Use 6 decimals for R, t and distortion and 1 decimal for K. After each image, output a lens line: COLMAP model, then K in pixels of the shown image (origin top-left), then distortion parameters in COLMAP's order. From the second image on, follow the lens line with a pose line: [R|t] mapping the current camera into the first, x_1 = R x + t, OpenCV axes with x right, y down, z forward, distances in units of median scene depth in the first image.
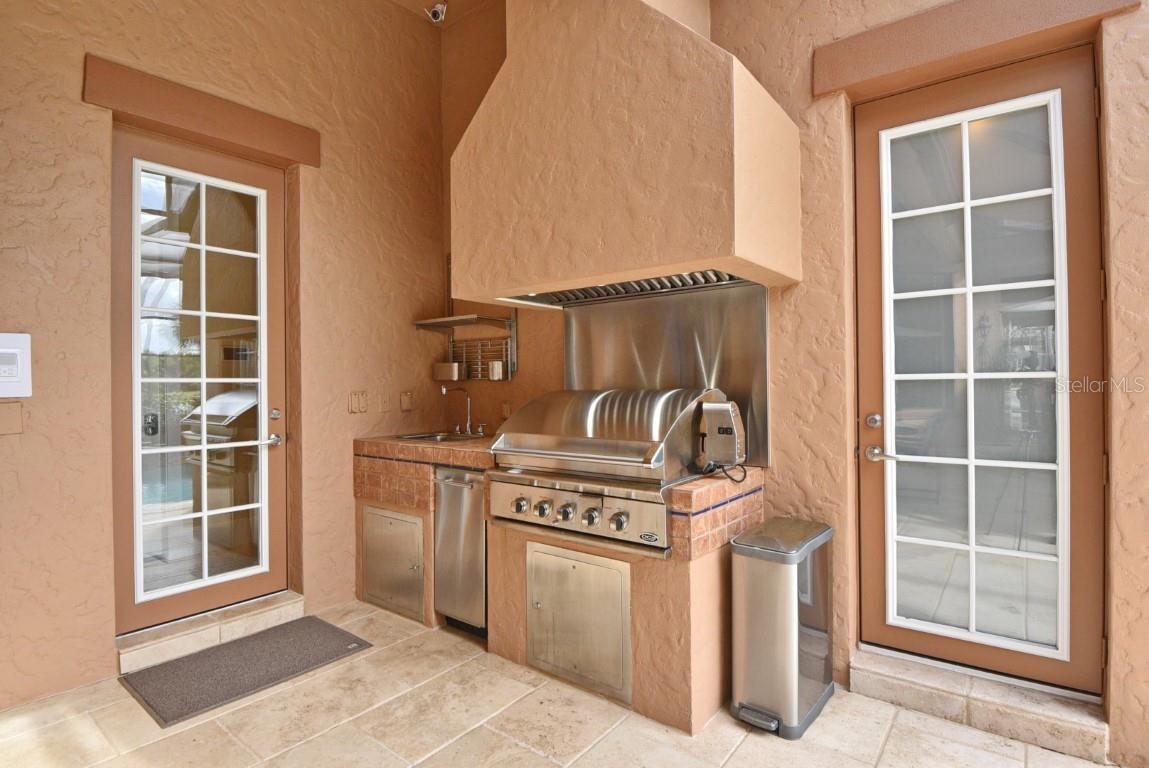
lens RADIAL K [[599.9, 0, 574.5], [0, 599.9, 384.0], [0, 0, 1]] dist [-0.005749, -0.002279]
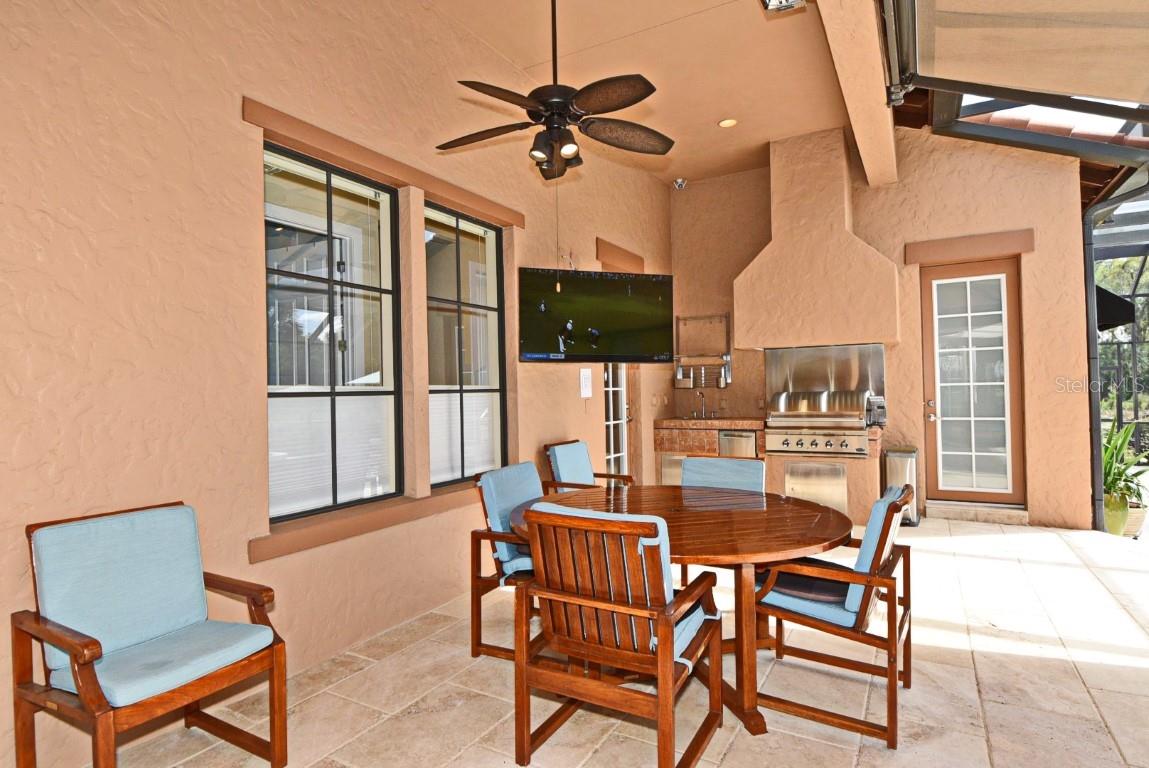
lens RADIAL K [[604.7, 0, 574.5], [0, 604.7, 384.0], [0, 0, 1]] dist [-0.000405, -0.000307]
pose [[0.989697, -0.009269, 0.142876, -1.198576], [0.010571, 0.999909, -0.008355, -0.009055], [-0.142786, 0.009780, 0.989705, -1.123955]]
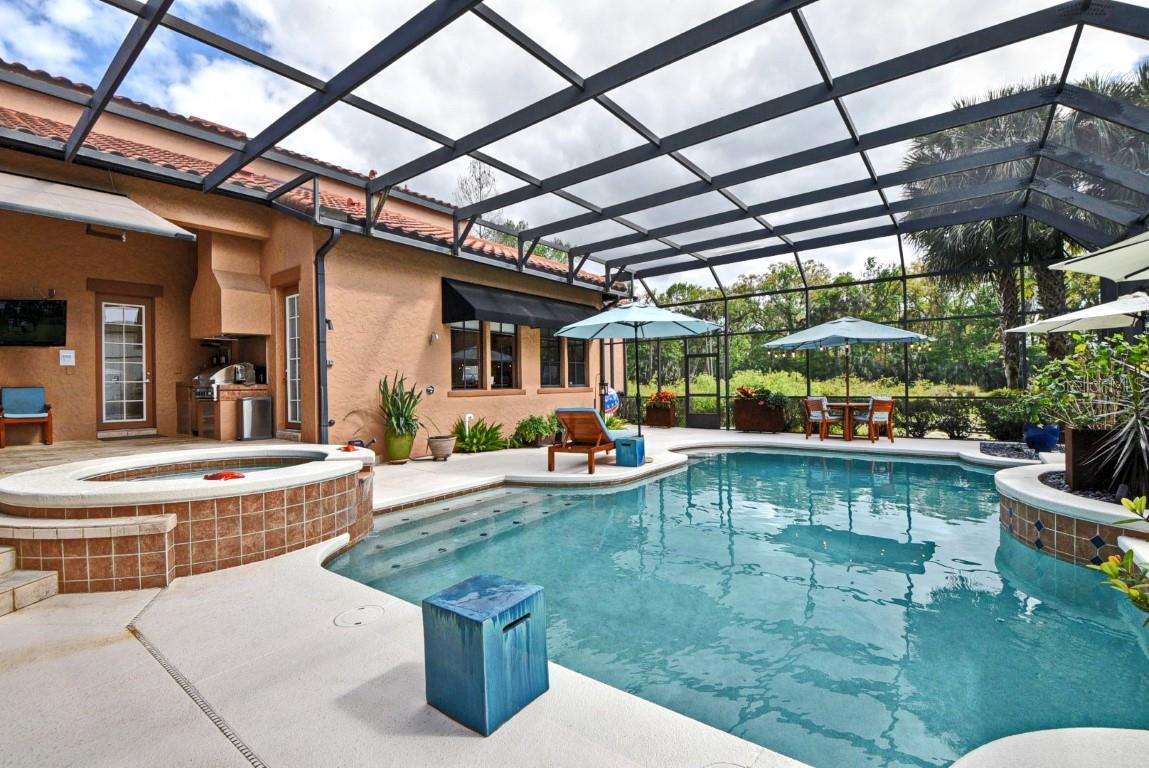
lens RADIAL K [[513.4, 0, 589.9], [0, 513.4, 383.6], [0, 0, 1]] dist [0.000169, -0.019295]
pose [[0.999644, -0.008928, 0.025148, 2.347174], [0.008889, 0.999959, 0.001654, 0.156197], [-0.025162, -0.001430, 0.999682, -2.343486]]
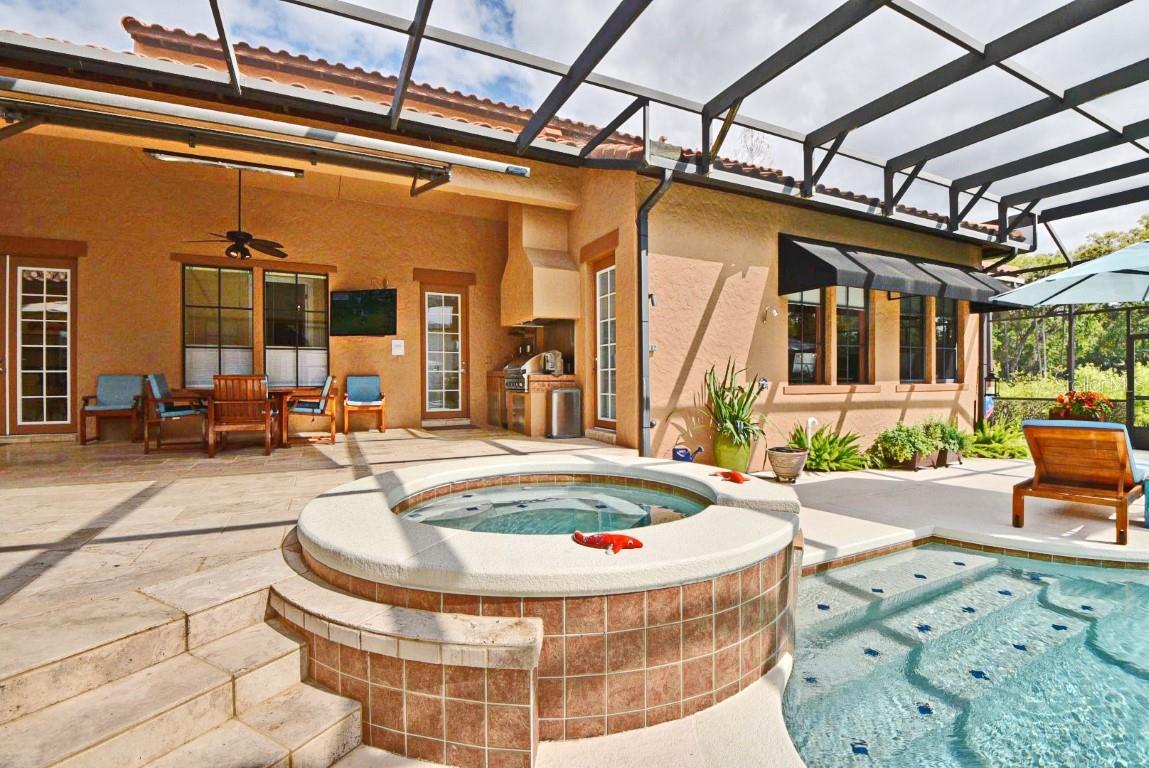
lens RADIAL K [[513.4, 0, 589.9], [0, 513.4, 383.6], [0, 0, 1]] dist [0.000169, -0.019295]
pose [[0.908345, 0.006083, -0.418178, 1.629372], [-0.001566, 0.999937, 0.011144, 0.164589], [0.418220, -0.009468, 0.908297, -1.573823]]
